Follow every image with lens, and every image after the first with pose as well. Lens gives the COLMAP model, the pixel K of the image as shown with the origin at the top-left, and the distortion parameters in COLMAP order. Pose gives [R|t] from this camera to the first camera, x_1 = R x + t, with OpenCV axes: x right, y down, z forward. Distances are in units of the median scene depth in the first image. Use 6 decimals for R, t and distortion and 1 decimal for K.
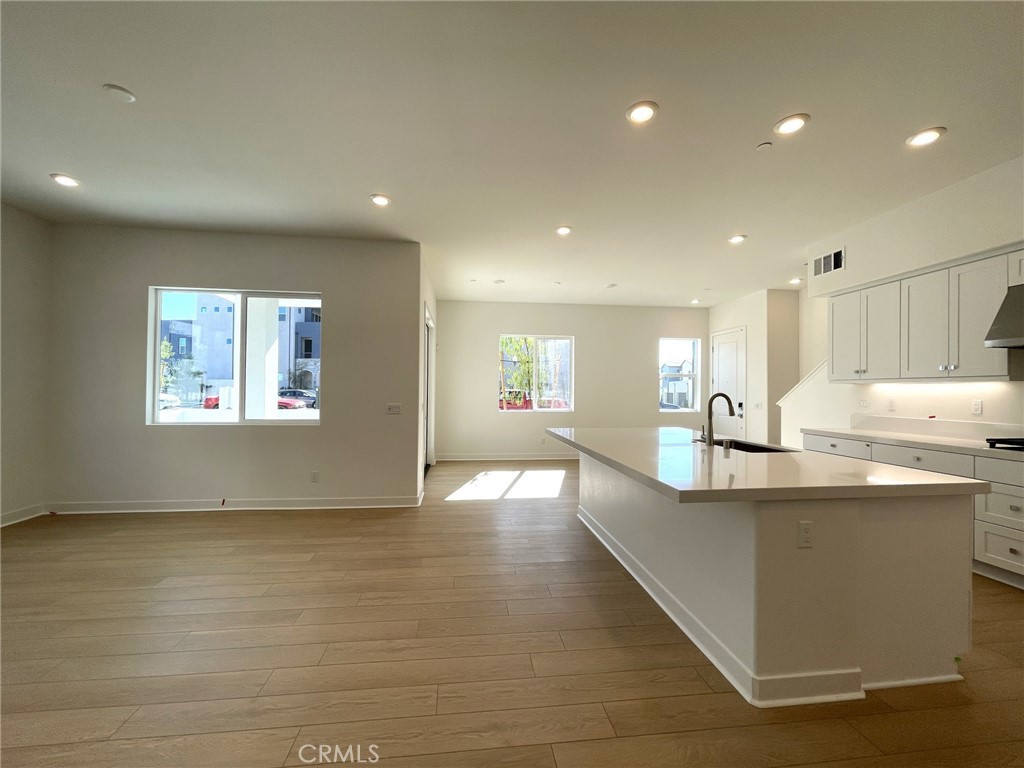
lens RADIAL K [[412.9, 0, 504.8], [0, 412.9, 386.5], [0, 0, 1]] dist [-0.003394, 0.001312]
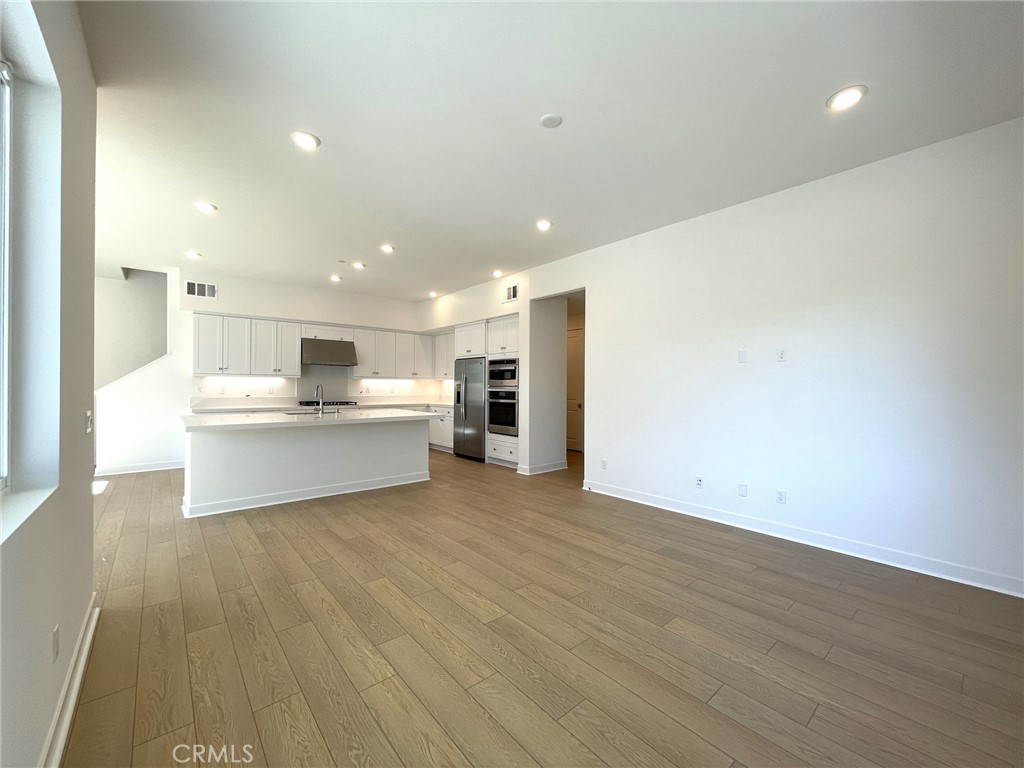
lens RADIAL K [[412.9, 0, 508.2], [0, 412.9, 386.1], [0, 0, 1]] dist [-0.003394, 0.001312]
pose [[-0.556045, -0.013408, 0.831044, -1.026827], [-0.019367, 0.999807, 0.003173, 0.003408], [-0.830926, -0.014331, -0.556198, 0.970467]]
